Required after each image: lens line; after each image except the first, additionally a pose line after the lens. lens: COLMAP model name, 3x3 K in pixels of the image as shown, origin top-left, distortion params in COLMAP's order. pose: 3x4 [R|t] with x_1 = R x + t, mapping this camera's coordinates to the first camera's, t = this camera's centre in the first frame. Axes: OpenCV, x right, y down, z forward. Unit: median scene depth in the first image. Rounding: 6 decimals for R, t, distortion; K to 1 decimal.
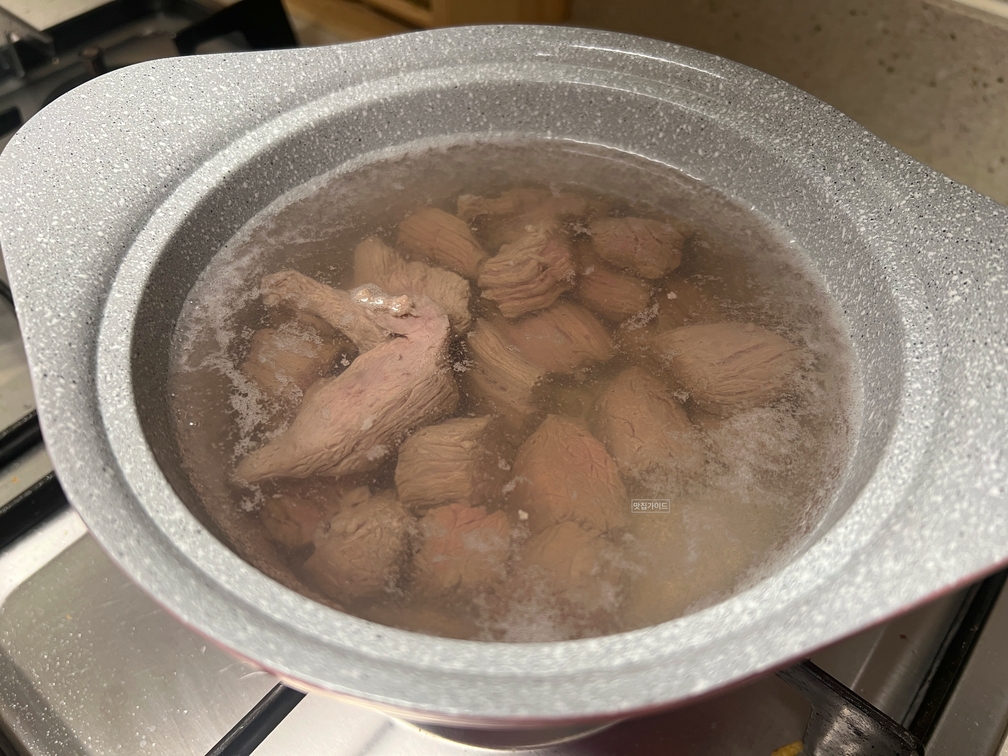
lens RADIAL K [[764.1, 0, 503.8], [0, 764.1, 378.5], [0, 0, 1]] dist [0.000195, 0.000683]
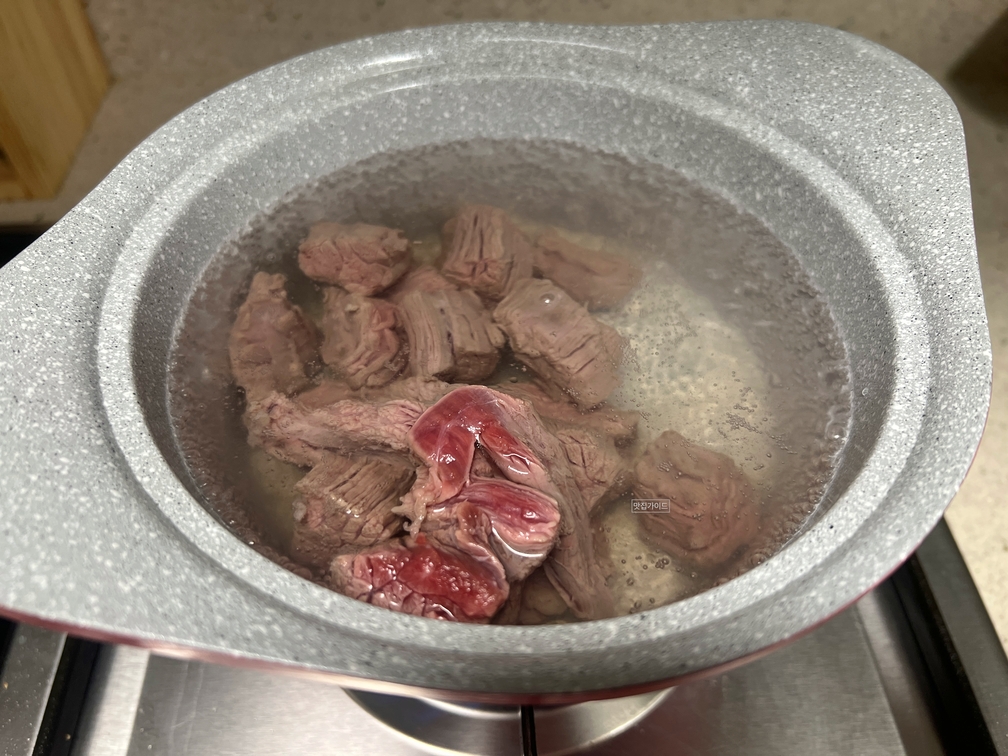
lens RADIAL K [[764.1, 0, 503.8], [0, 764.1, 377.5], [0, 0, 1]] dist [0.000195, 0.000683]
pose [[0.585594, -0.622359, 0.519373, -0.523528], [0.623856, 0.755127, 0.201460, -0.204231], [-0.517574, 0.206040, 0.830461, 0.168430]]
